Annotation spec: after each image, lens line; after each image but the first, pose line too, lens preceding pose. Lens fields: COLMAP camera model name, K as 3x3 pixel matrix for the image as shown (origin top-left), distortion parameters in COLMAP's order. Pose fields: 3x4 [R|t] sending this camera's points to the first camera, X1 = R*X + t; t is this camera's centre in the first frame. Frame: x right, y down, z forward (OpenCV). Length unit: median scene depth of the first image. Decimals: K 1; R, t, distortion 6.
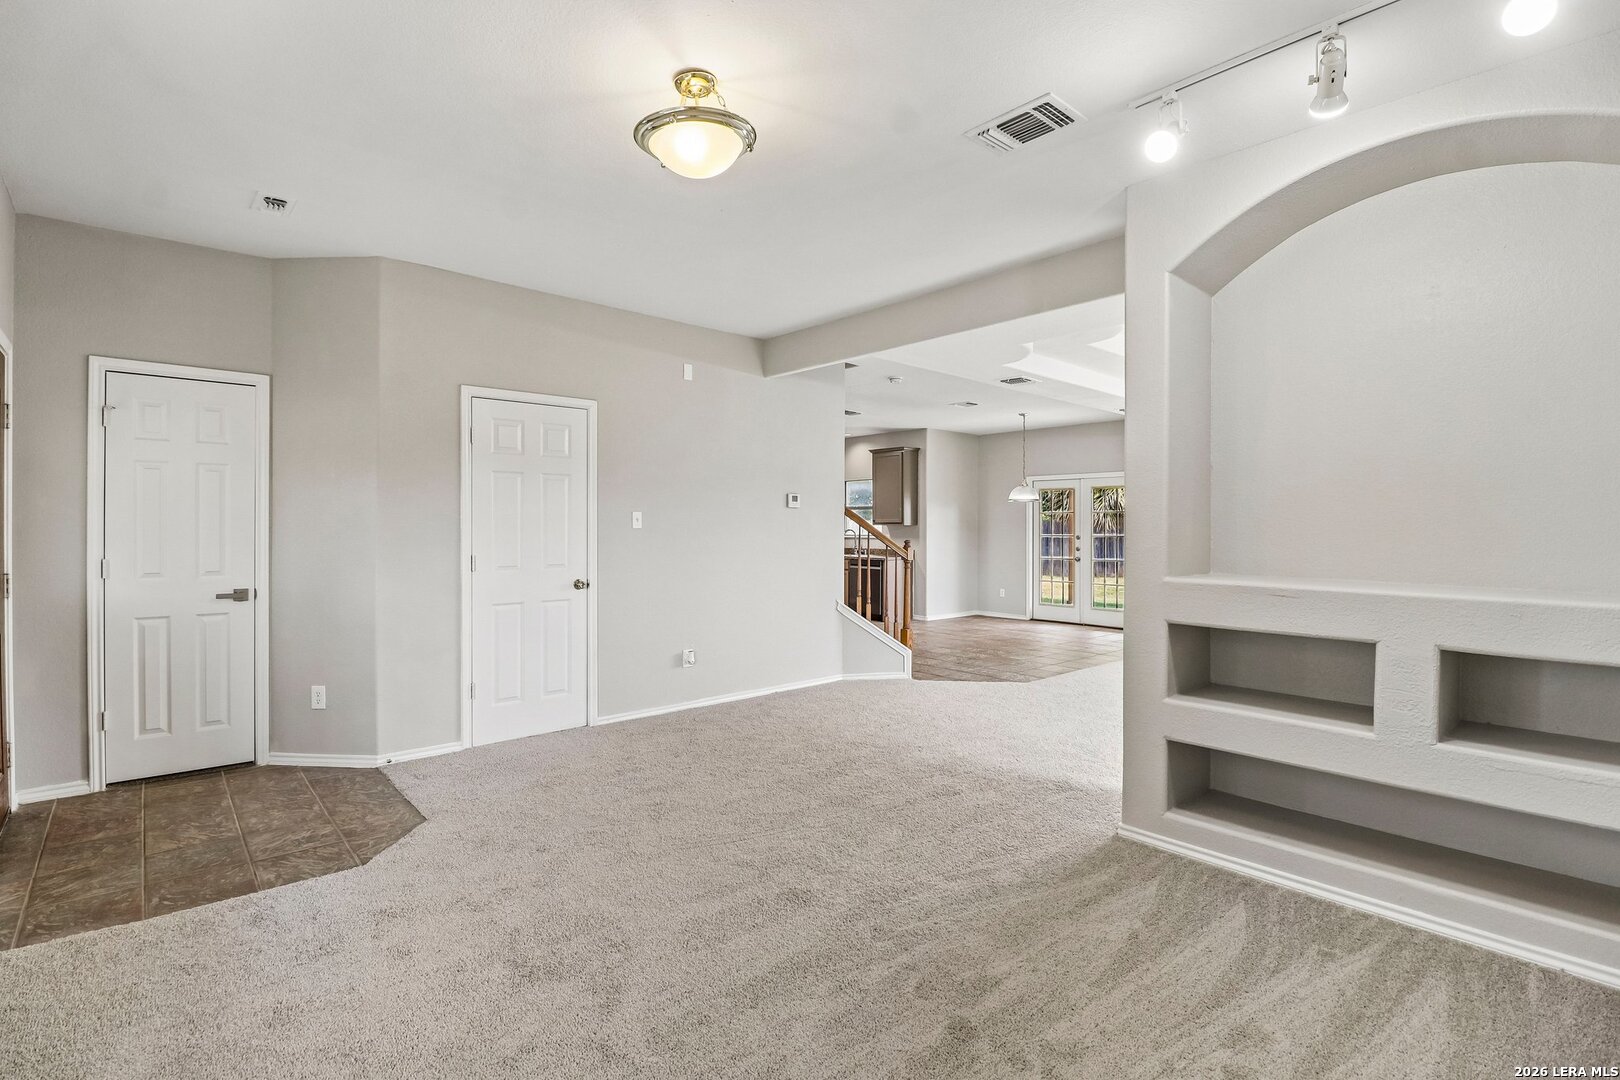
lens RADIAL K [[750.3, 0, 792.2], [0, 750.3, 527.1], [0, 0, 1]] dist [0.001626, -0.013363]
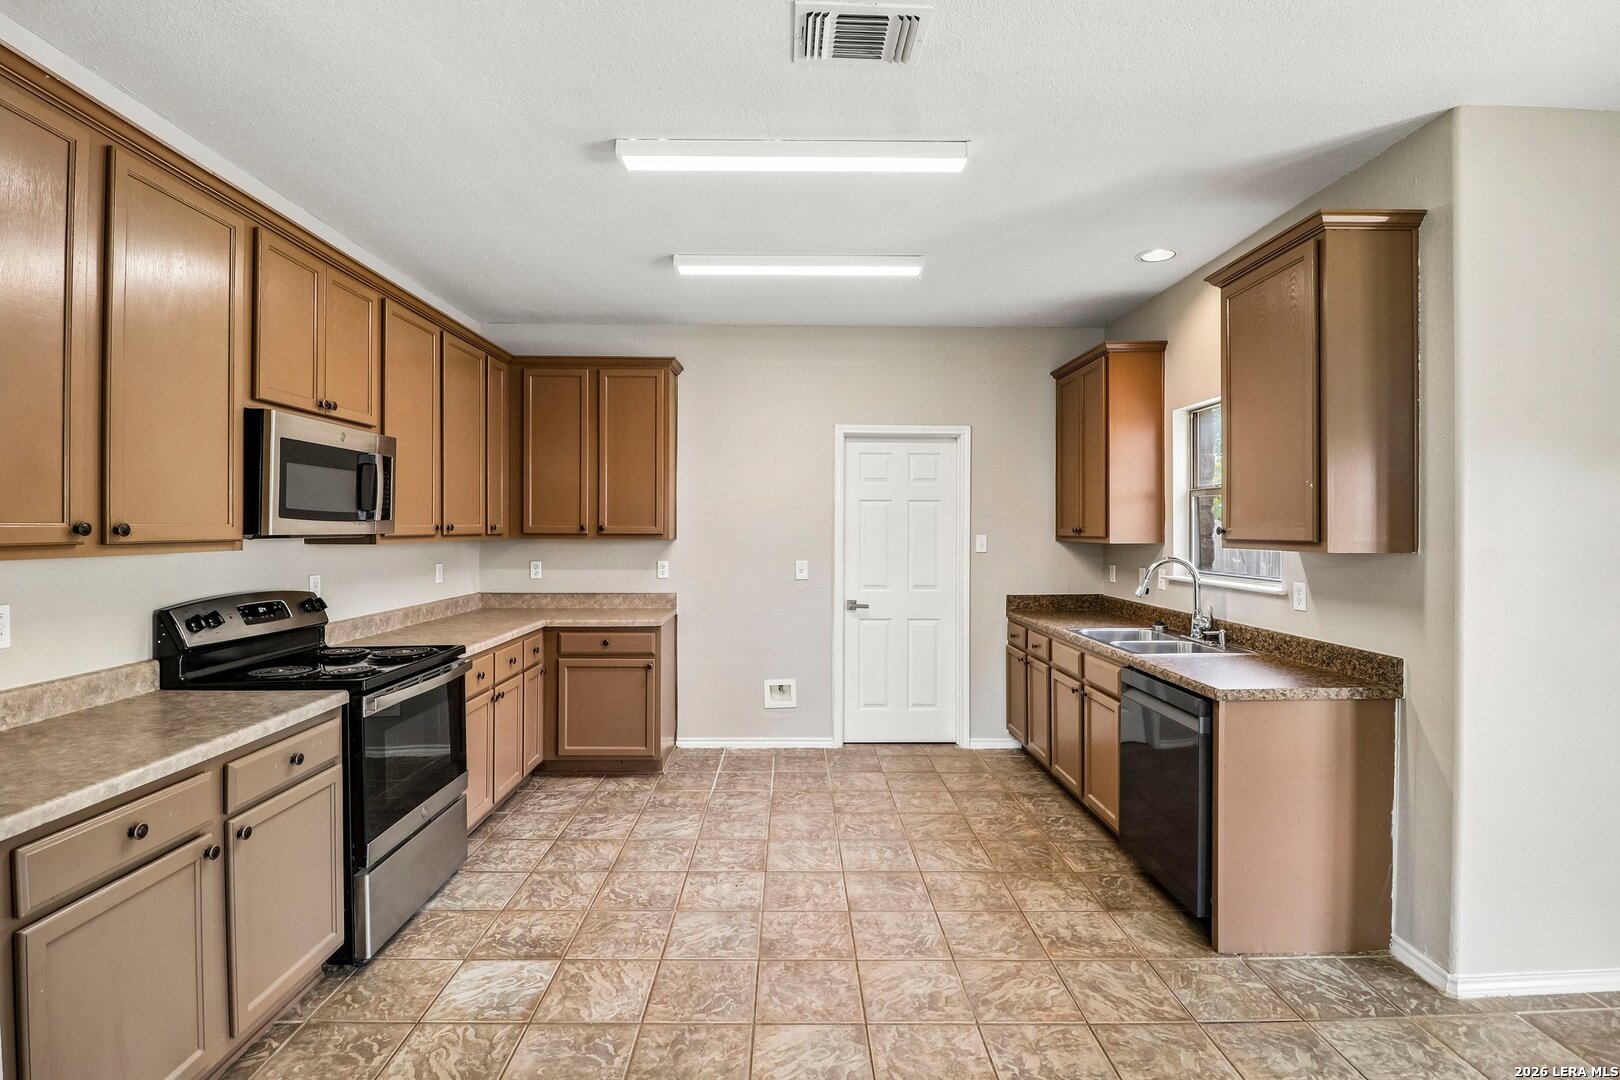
lens RADIAL K [[750.3, 0, 798.3], [0, 750.3, 530.2], [0, 0, 1]] dist [0.001626, -0.013363]
pose [[0.759858, -0.000483, -0.650089, 0.425349], [0.001746, 0.999998, 0.001298, -0.025826], [0.650087, -0.002122, 0.759857, 1.743220]]
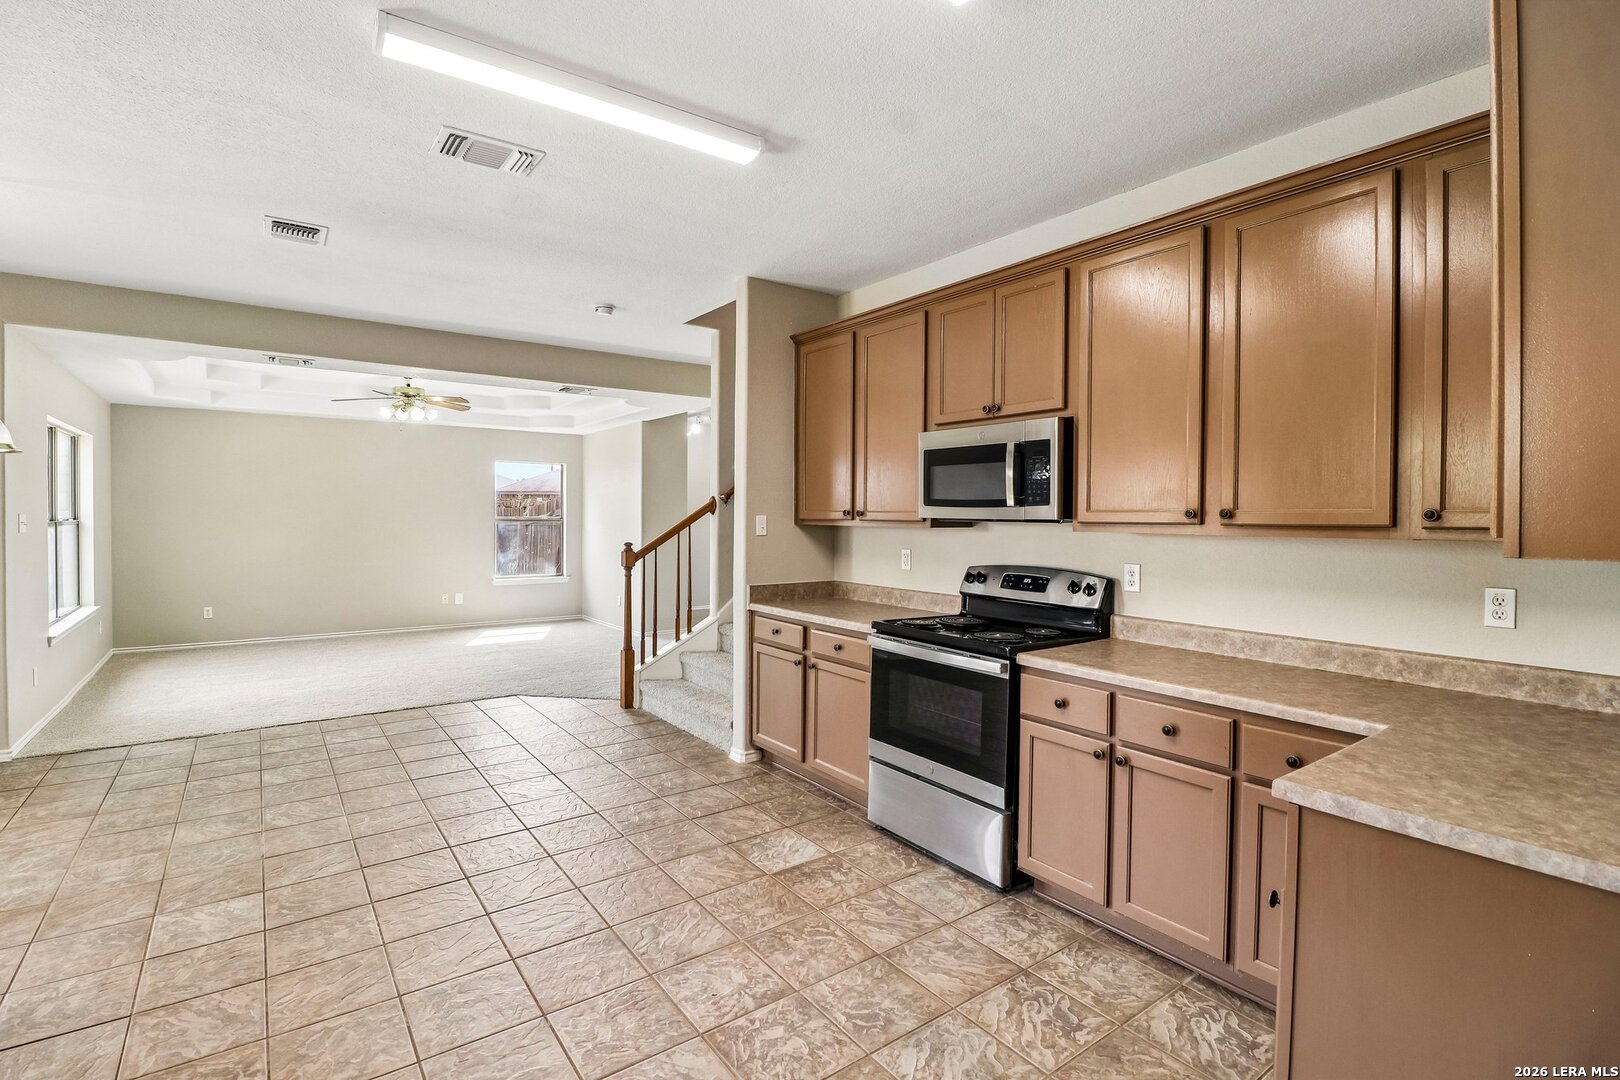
lens RADIAL K [[750.3, 0, 798.2], [0, 750.3, 522.6], [0, 0, 1]] dist [0.001626, -0.013363]
pose [[-0.995566, -0.012735, 0.093204, -0.158900], [-0.011686, 0.999862, 0.011786, -0.024877], [-0.093342, 0.010644, -0.995577, 2.713674]]
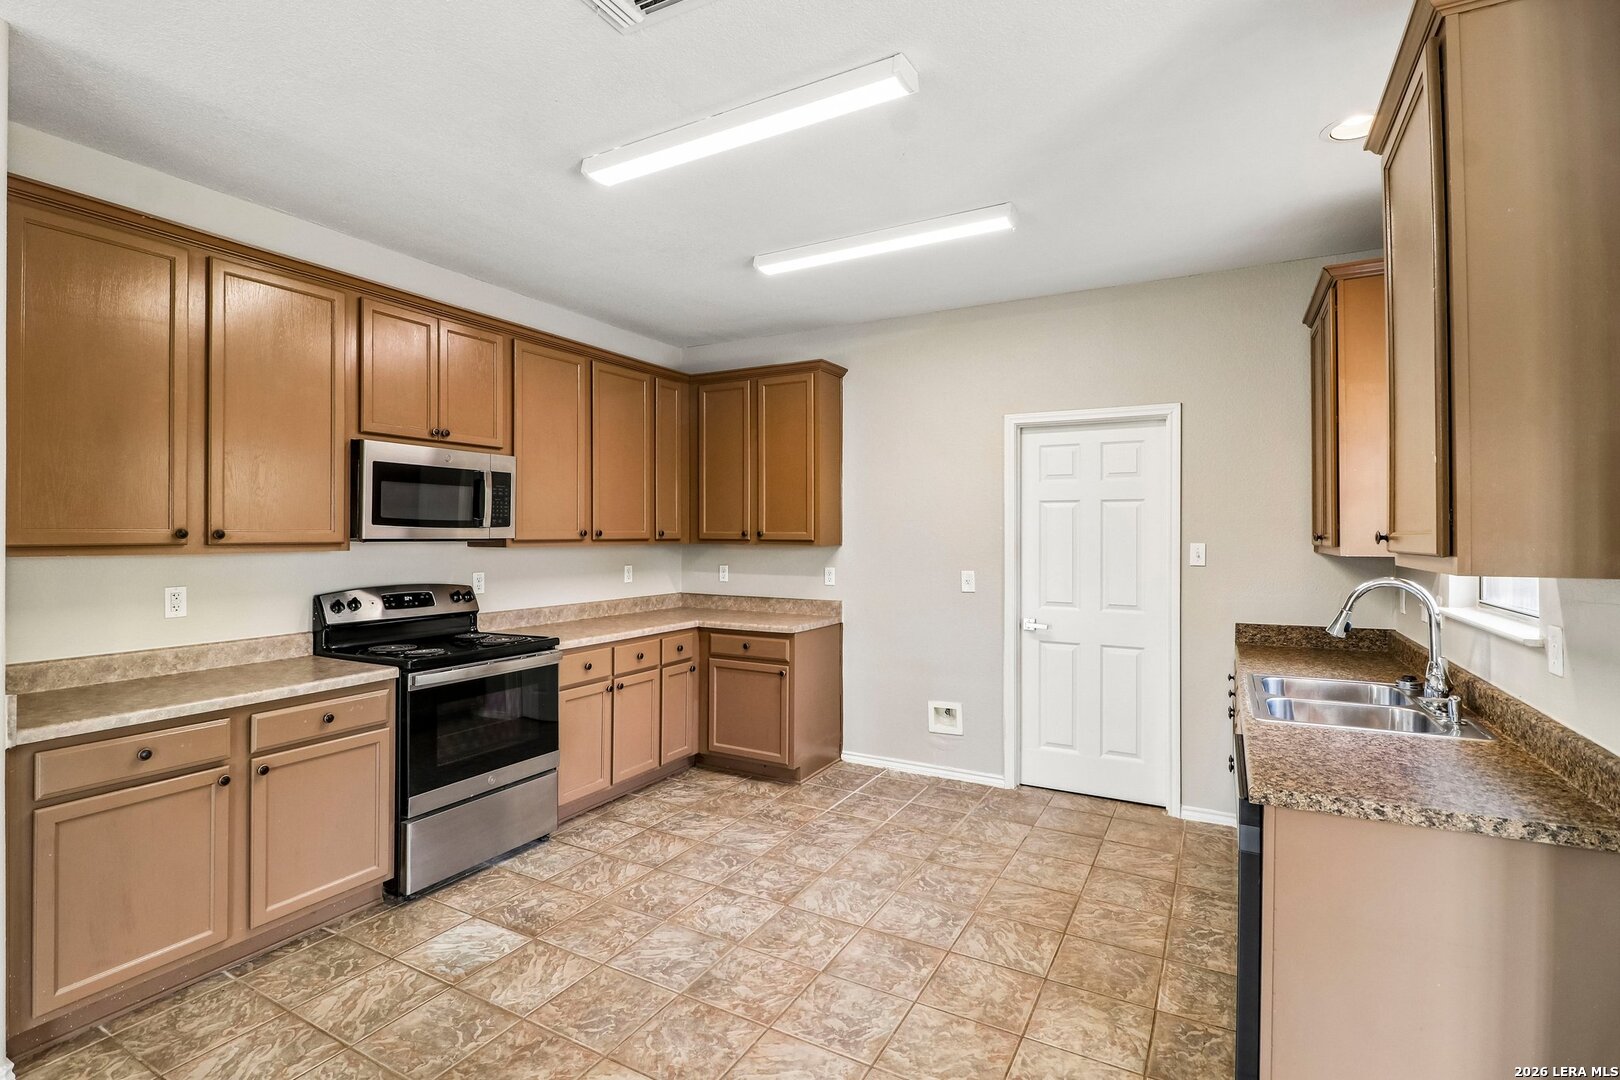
lens RADIAL K [[750.3, 0, 807.3], [0, 750.3, 530.1], [0, 0, 1]] dist [0.001626, -0.013363]
pose [[0.341605, -0.007859, -0.939811, 0.564755], [0.000235, 0.999966, -0.008276, -0.024719], [0.939844, 0.002606, 0.341595, 2.054116]]
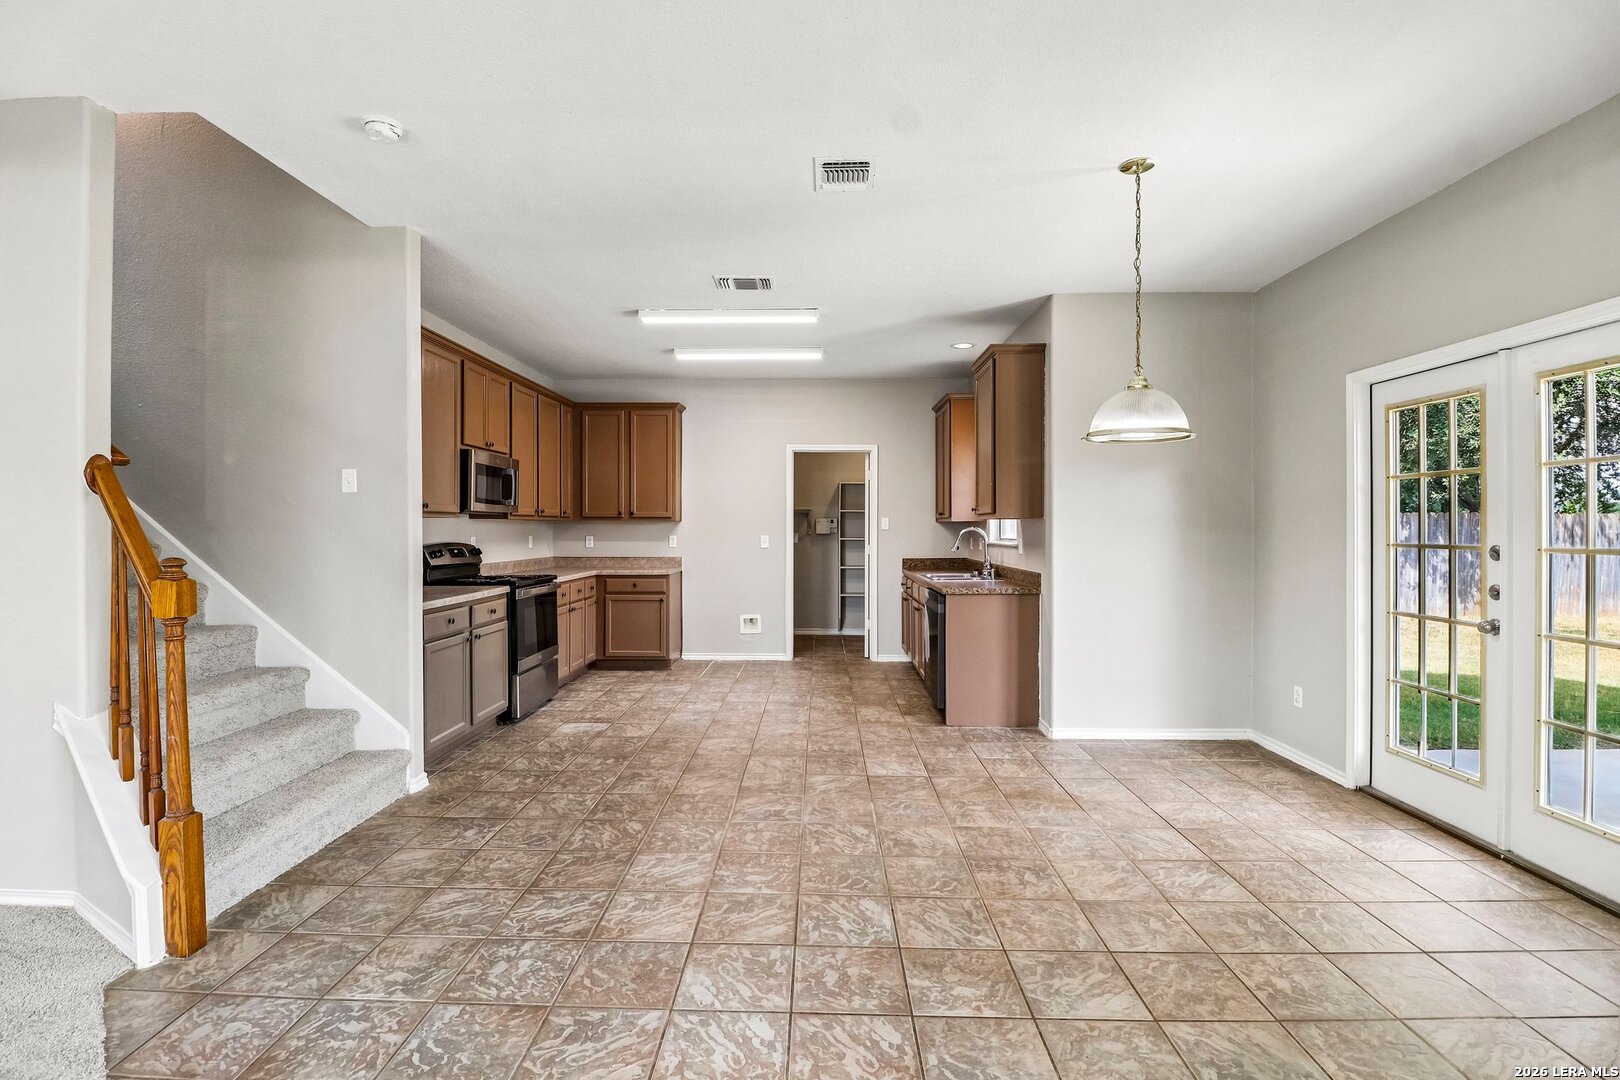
lens RADIAL K [[750.3, 0, 799.0], [0, 750.3, 529.1], [0, 0, 1]] dist [0.001626, -0.013363]
pose [[0.733542, -0.003311, -0.679636, 0.896523], [0.003951, 0.999992, -0.000608, 0.008149], [0.679633, -0.002240, 0.733549, 1.419732]]
